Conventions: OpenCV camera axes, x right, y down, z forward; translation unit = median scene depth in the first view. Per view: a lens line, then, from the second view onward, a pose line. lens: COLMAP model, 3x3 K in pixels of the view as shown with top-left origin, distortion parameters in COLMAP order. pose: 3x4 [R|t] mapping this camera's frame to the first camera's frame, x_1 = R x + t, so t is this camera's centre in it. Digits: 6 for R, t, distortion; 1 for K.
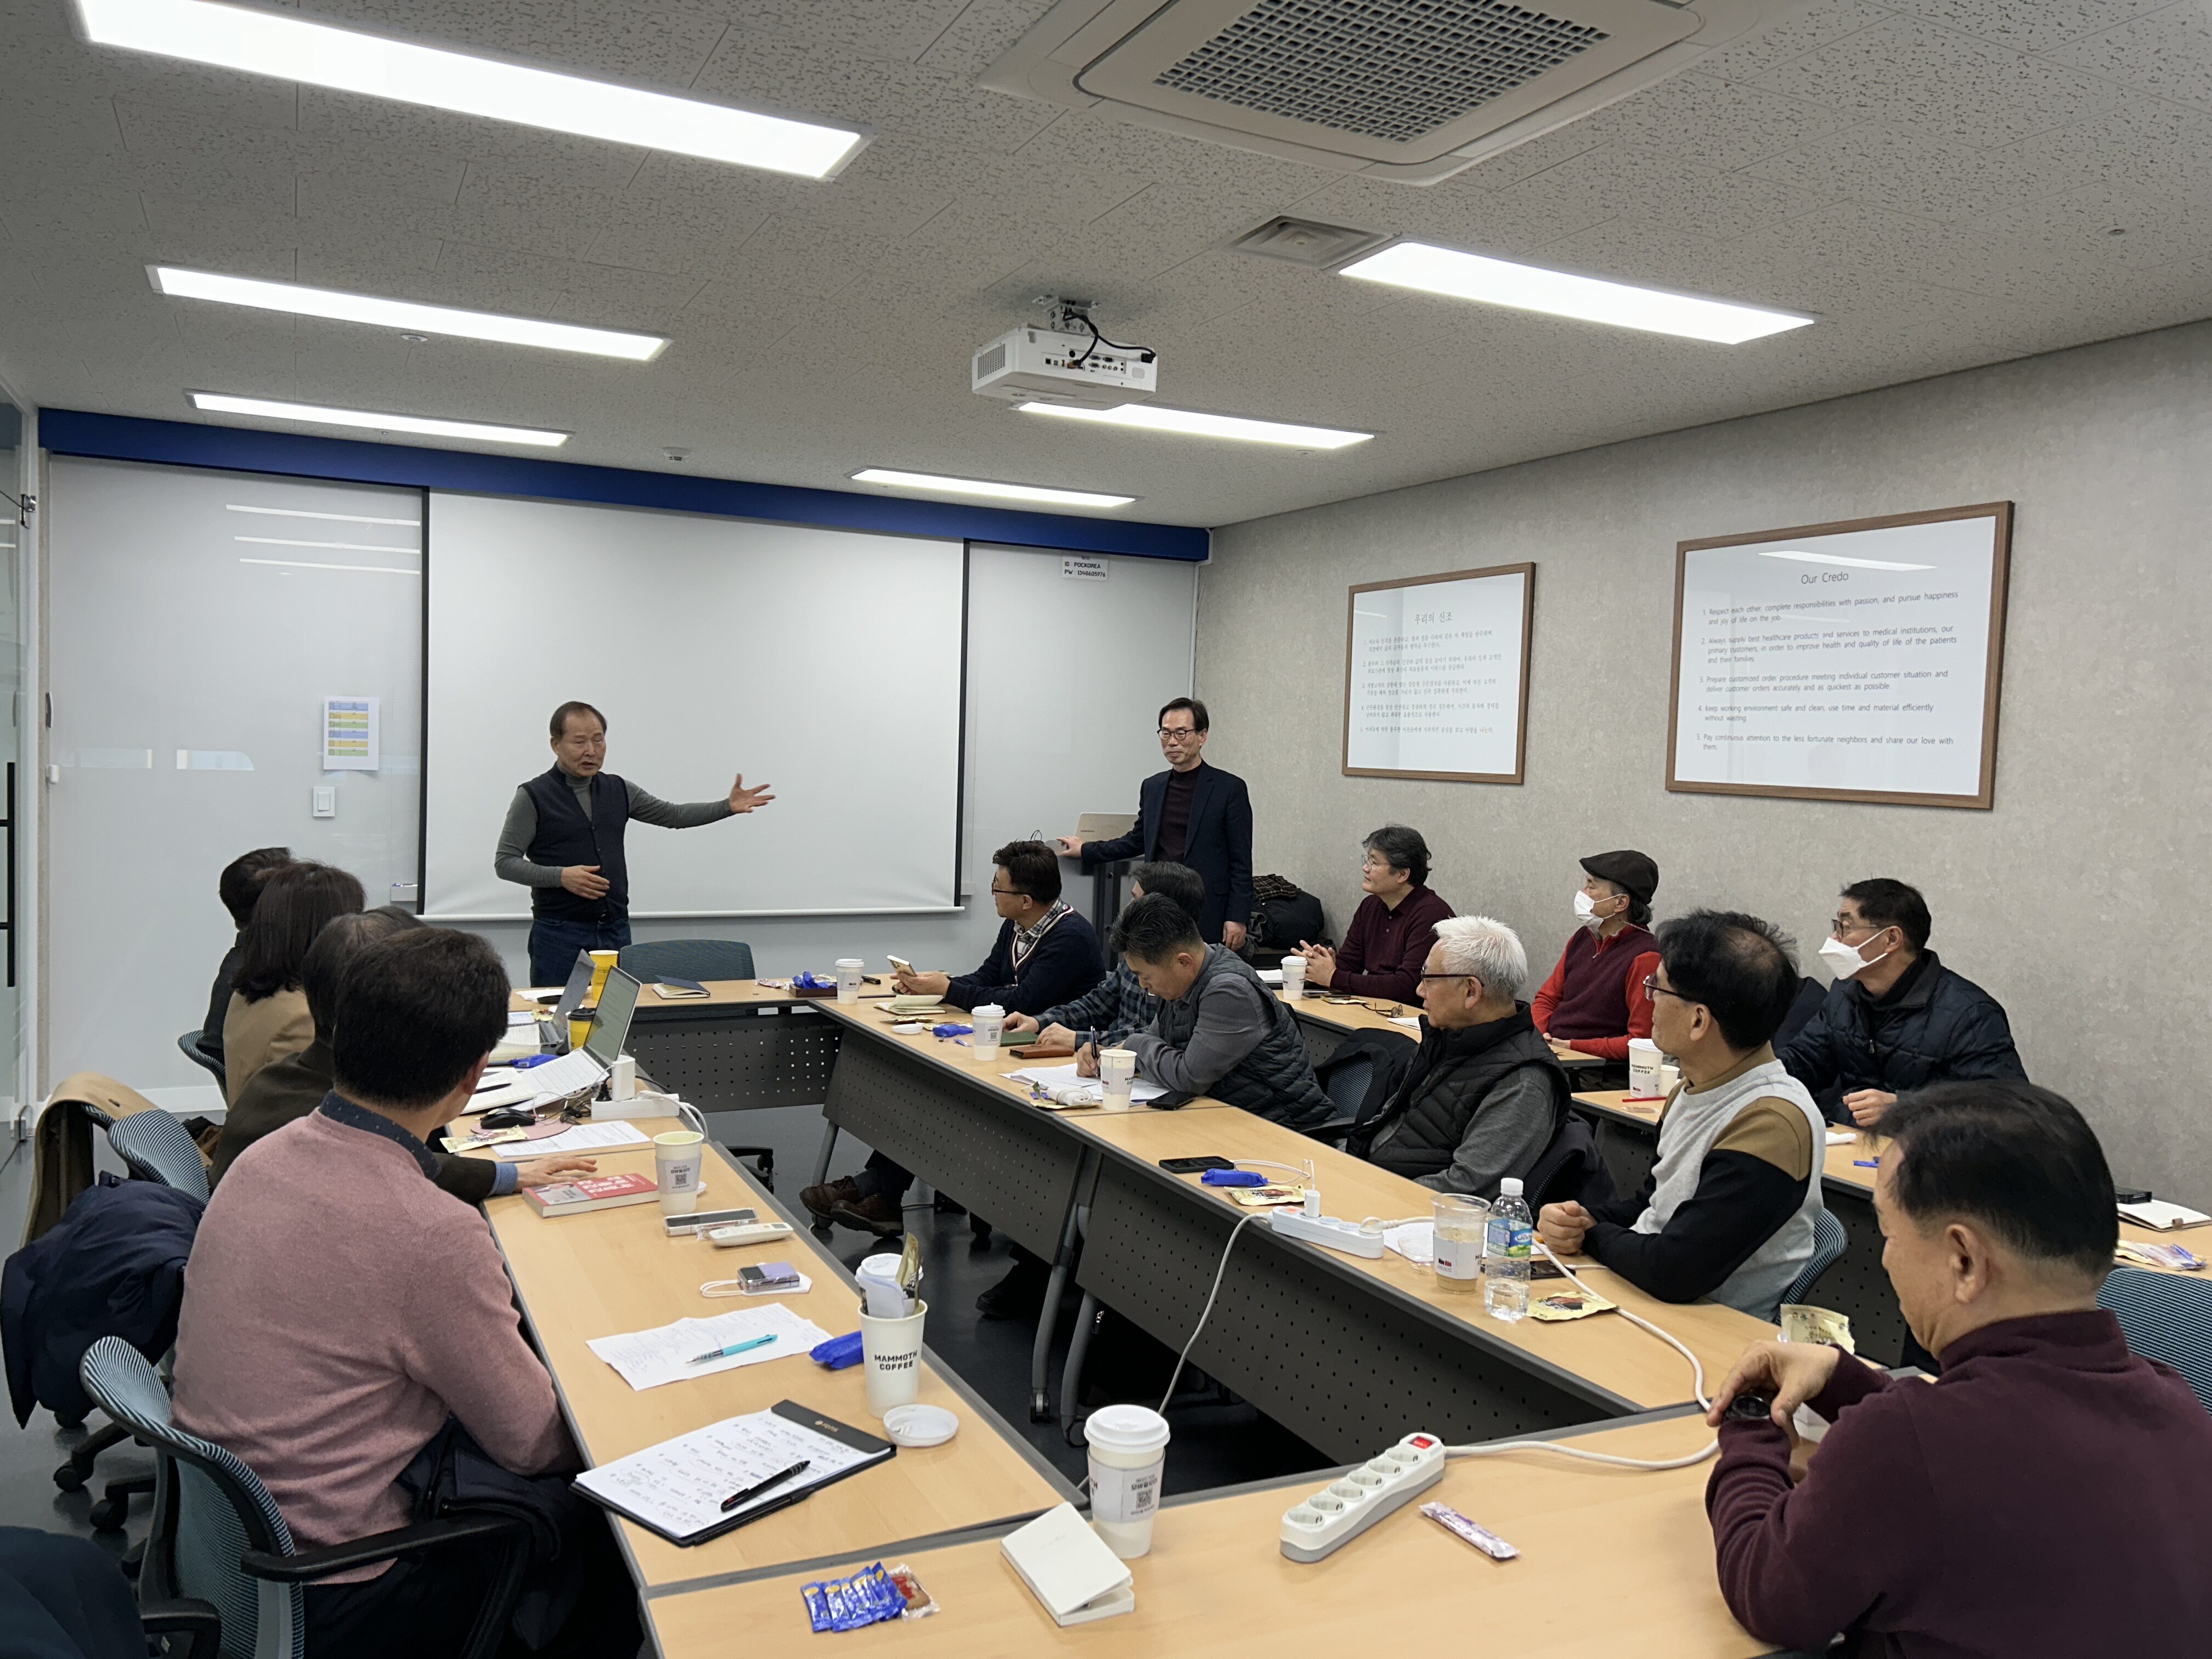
lens RADIAL K [[1671.4, 0, 1119.0], [0, 1671.4, 872.3], [0, 0, 1]] dist [-0.004486, -0.013928]
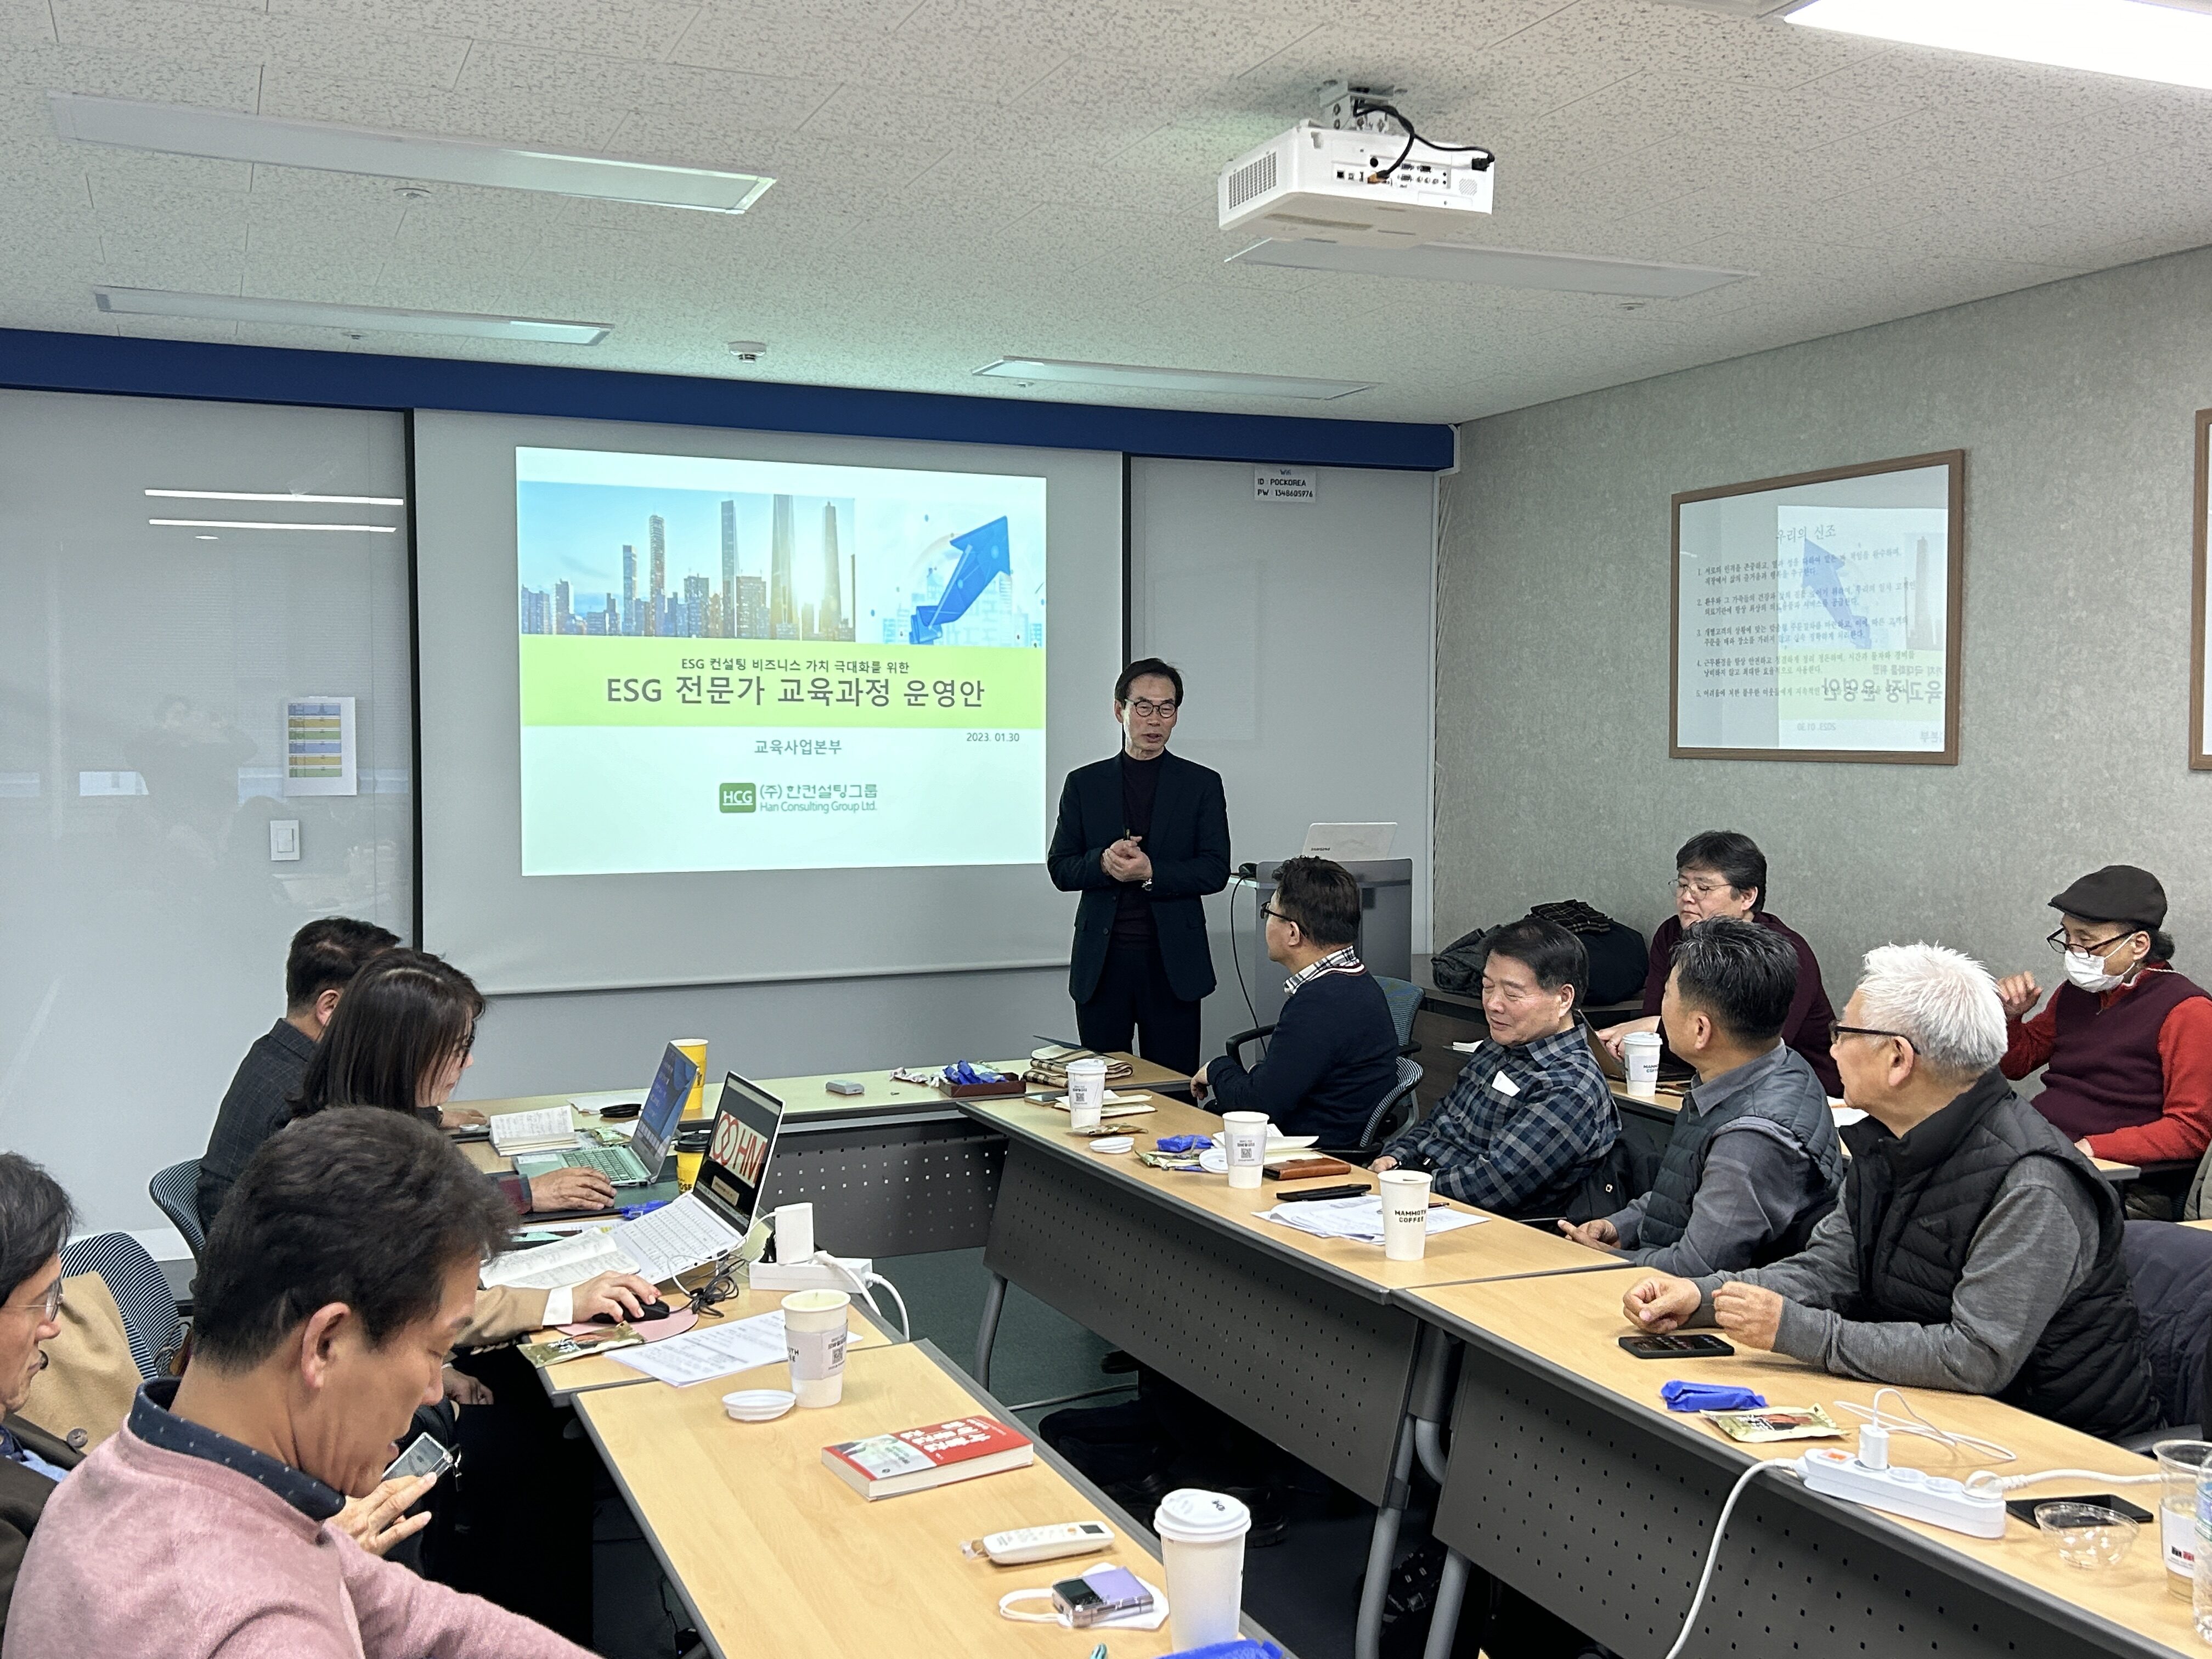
lens RADIAL K [[2142.1, 0, 1105.3], [0, 2142.1, 828.2], [0, 0, 1]] dist [-0.018873, 0.000000]
pose [[0.997806, -0.030404, -0.058808, -0.090722], [0.028826, 0.999206, -0.027504, -0.017377], [0.059597, 0.025749, 0.997890, 0.124889]]
